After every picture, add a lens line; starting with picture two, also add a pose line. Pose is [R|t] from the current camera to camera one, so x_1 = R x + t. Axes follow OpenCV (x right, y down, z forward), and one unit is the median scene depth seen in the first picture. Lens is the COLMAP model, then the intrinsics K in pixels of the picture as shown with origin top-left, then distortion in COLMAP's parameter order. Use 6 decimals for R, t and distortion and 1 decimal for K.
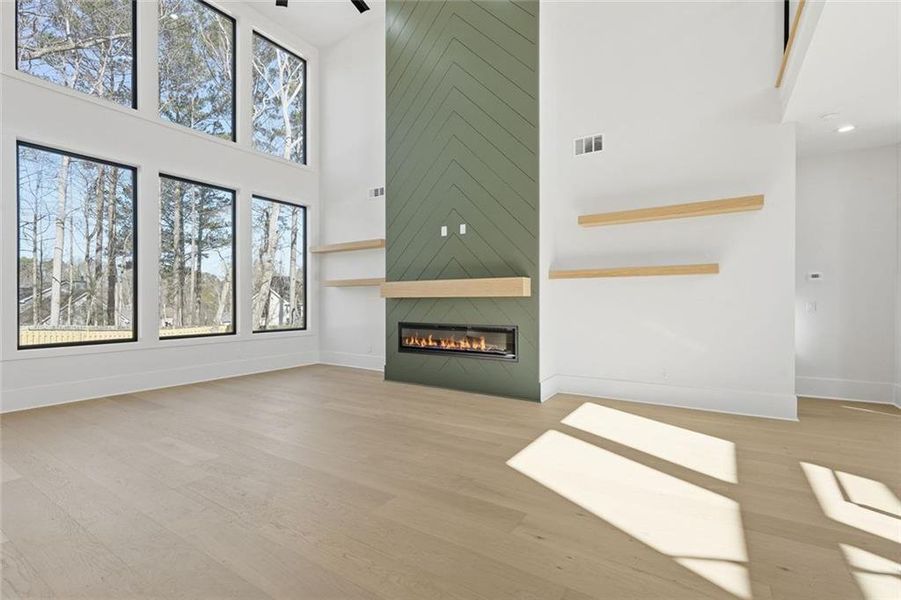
lens RADIAL K [[416.6, 0, 453.8], [0, 416.6, 303.5], [0, 0, 1]] dist [-0.002865, -0.000045]
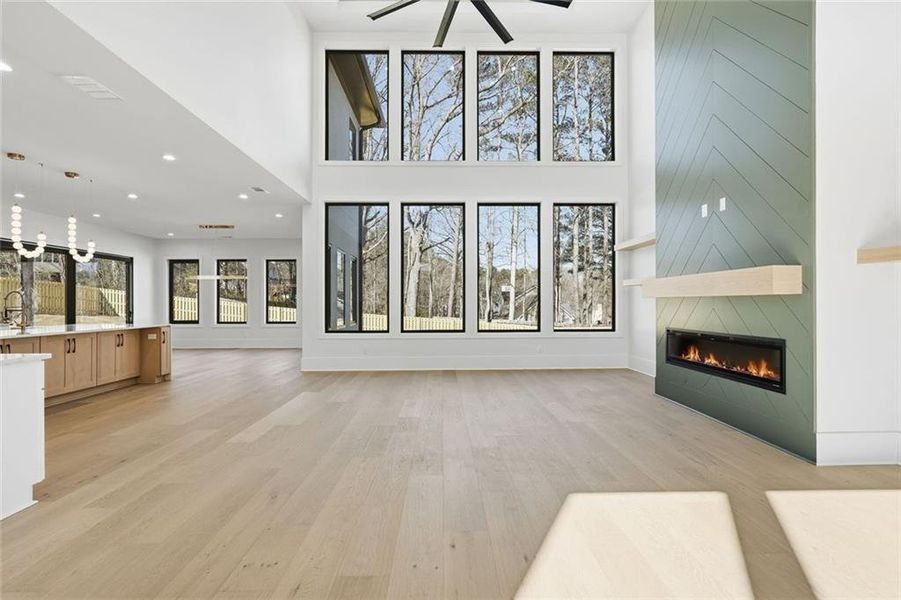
lens RADIAL K [[443.6, 0, 451.2], [0, 443.6, 298.8], [0, 0, 1]] dist [-0.002906, -0.000091]
pose [[0.549545, -0.000832, -0.835464, 0.410710], [-0.002418, 0.999994, -0.002587, -0.006803], [0.835461, 0.003442, 0.549539, 0.160128]]
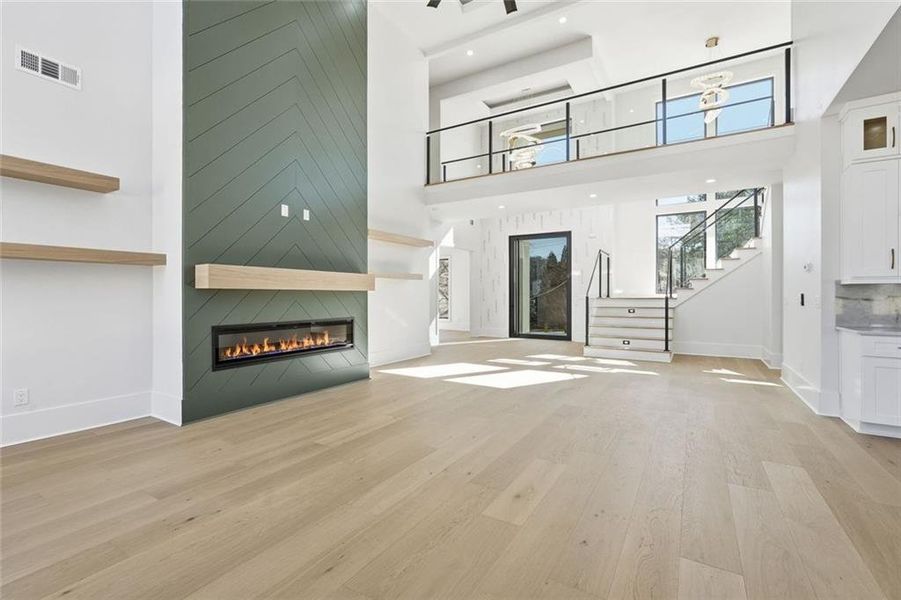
lens RADIAL K [[403.7, 0, 451.1], [0, 403.7, 294.7], [0, 0, 1]] dist [-0.003078, 0.000236]
pose [[-0.017442, 0.001495, 0.999847, -0.847870], [0.003354, 0.999993, -0.001436, -0.003141], [-0.999842, 0.003328, -0.017447, 0.693730]]
